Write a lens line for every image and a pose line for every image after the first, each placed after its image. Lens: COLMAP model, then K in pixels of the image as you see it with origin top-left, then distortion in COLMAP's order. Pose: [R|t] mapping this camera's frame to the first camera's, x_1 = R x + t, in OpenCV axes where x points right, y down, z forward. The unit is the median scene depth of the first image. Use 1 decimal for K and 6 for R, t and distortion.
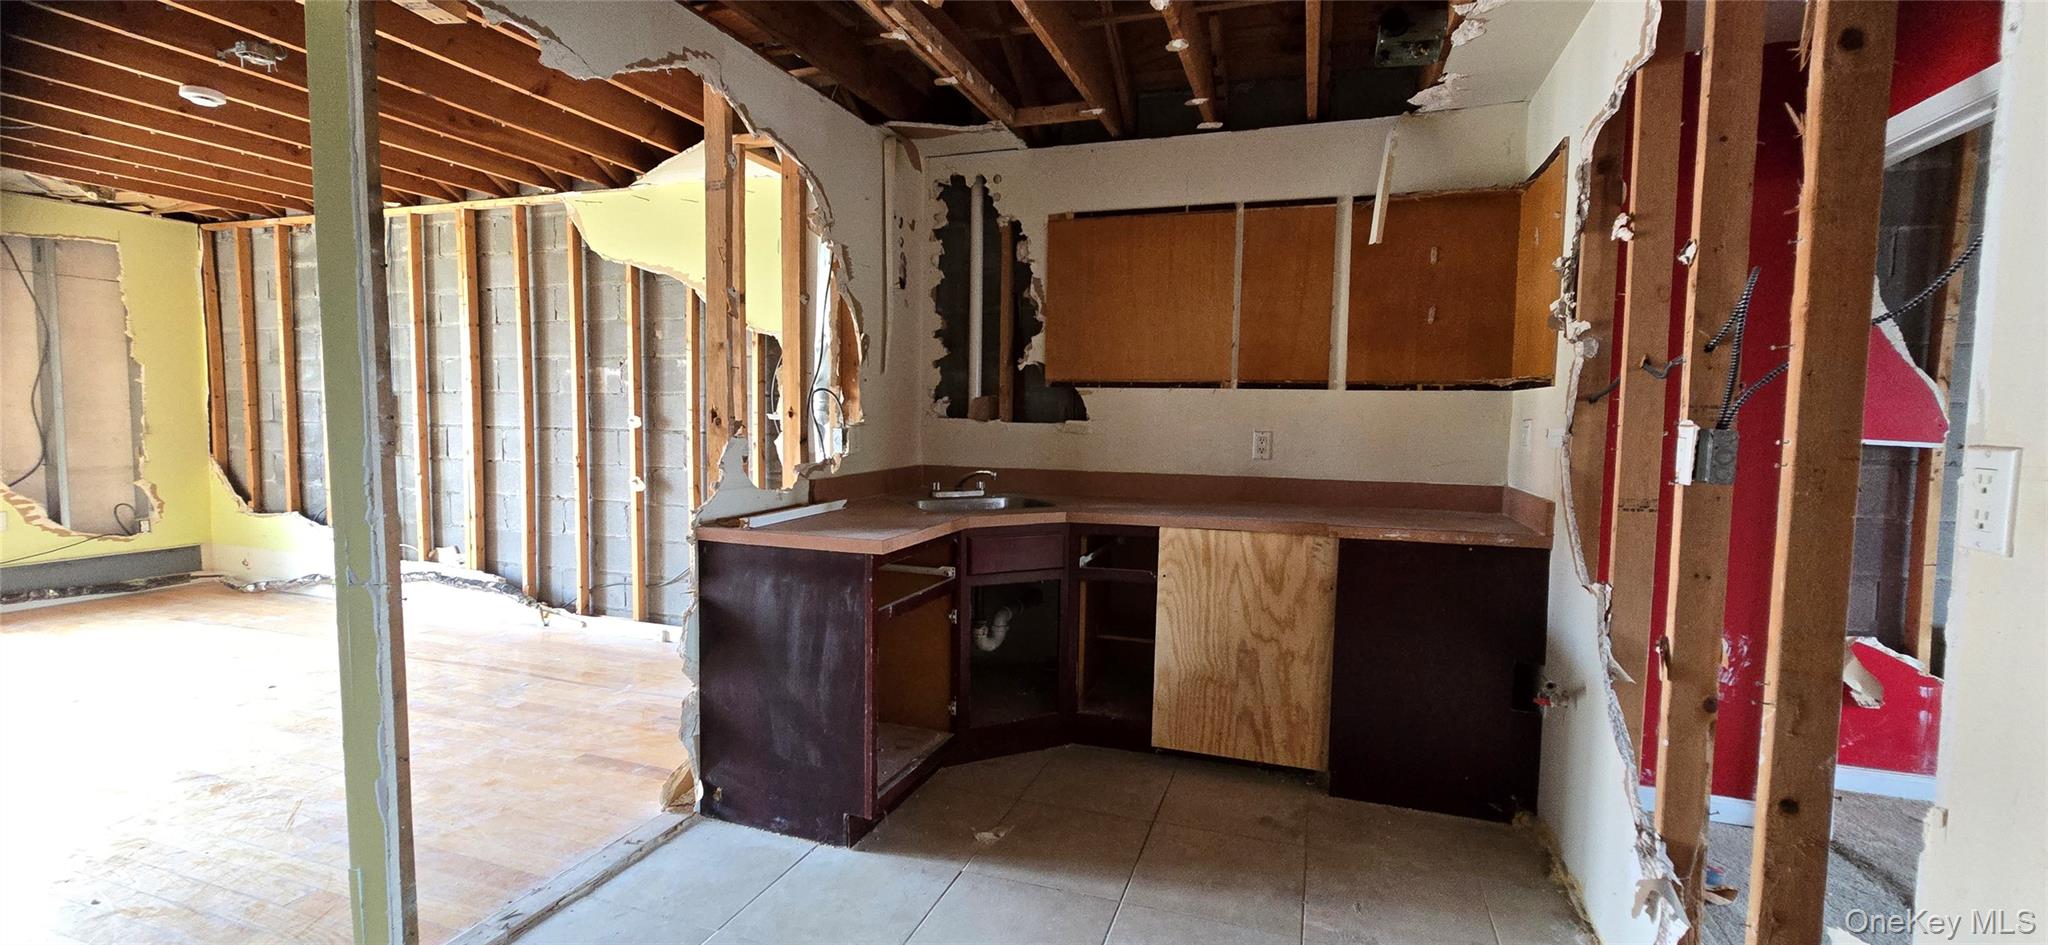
lens RADIAL K [[839.6, 0, 1035.0], [0, 839.6, 465.4], [0, 0, 1]] dist [-0.001080, -0.000273]
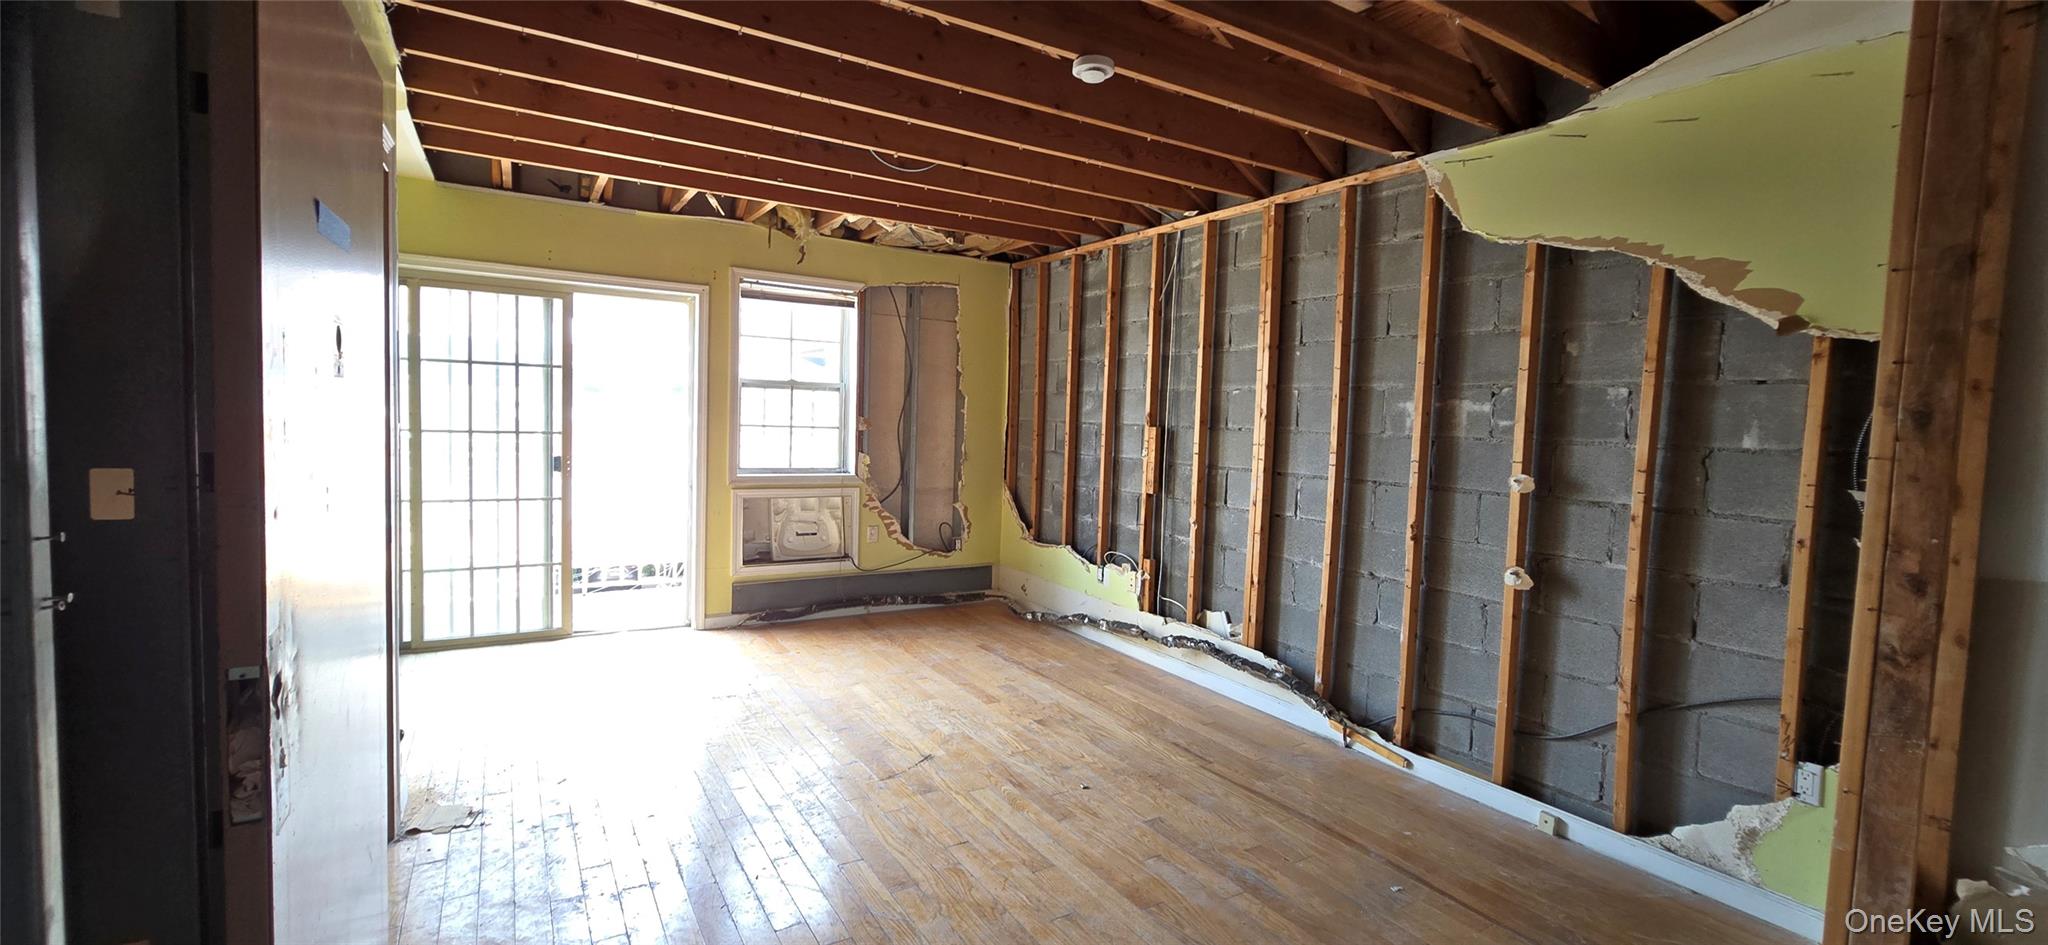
lens RADIAL K [[839.6, 0, 1028.7], [0, 839.6, 464.9], [0, 0, 1]] dist [-0.001080, -0.000273]
pose [[0.771015, 0.047323, -0.635056, -0.324315], [-0.062019, 0.998075, -0.000923, -0.037934], [0.633790, 0.040098, 0.772465, 0.226042]]
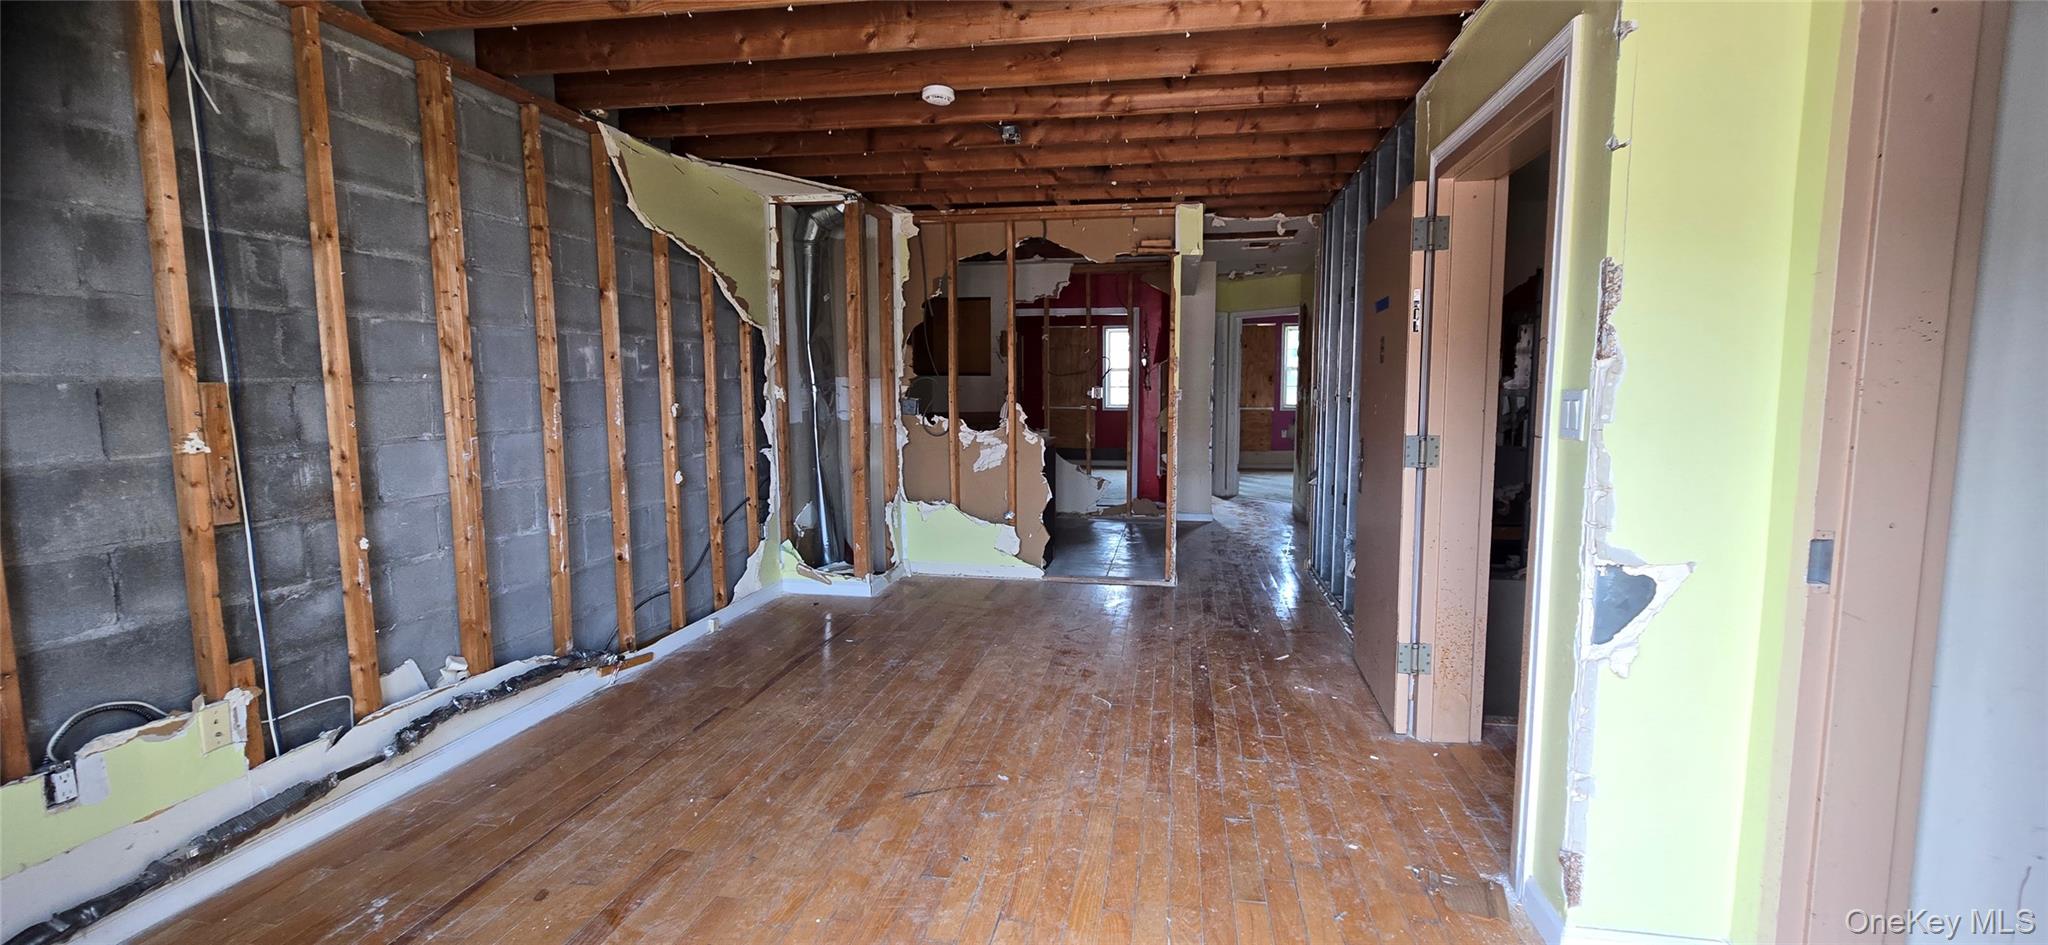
lens RADIAL K [[839.6, 0, 1029.0], [0, 839.6, 475.4], [0, 0, 1]] dist [-0.001080, -0.000273]
pose [[-0.149756, -0.118511, 0.981595, -1.299306], [0.079212, 0.988161, 0.131389, -0.063666], [-0.985545, 0.097430, -0.138595, 0.679989]]
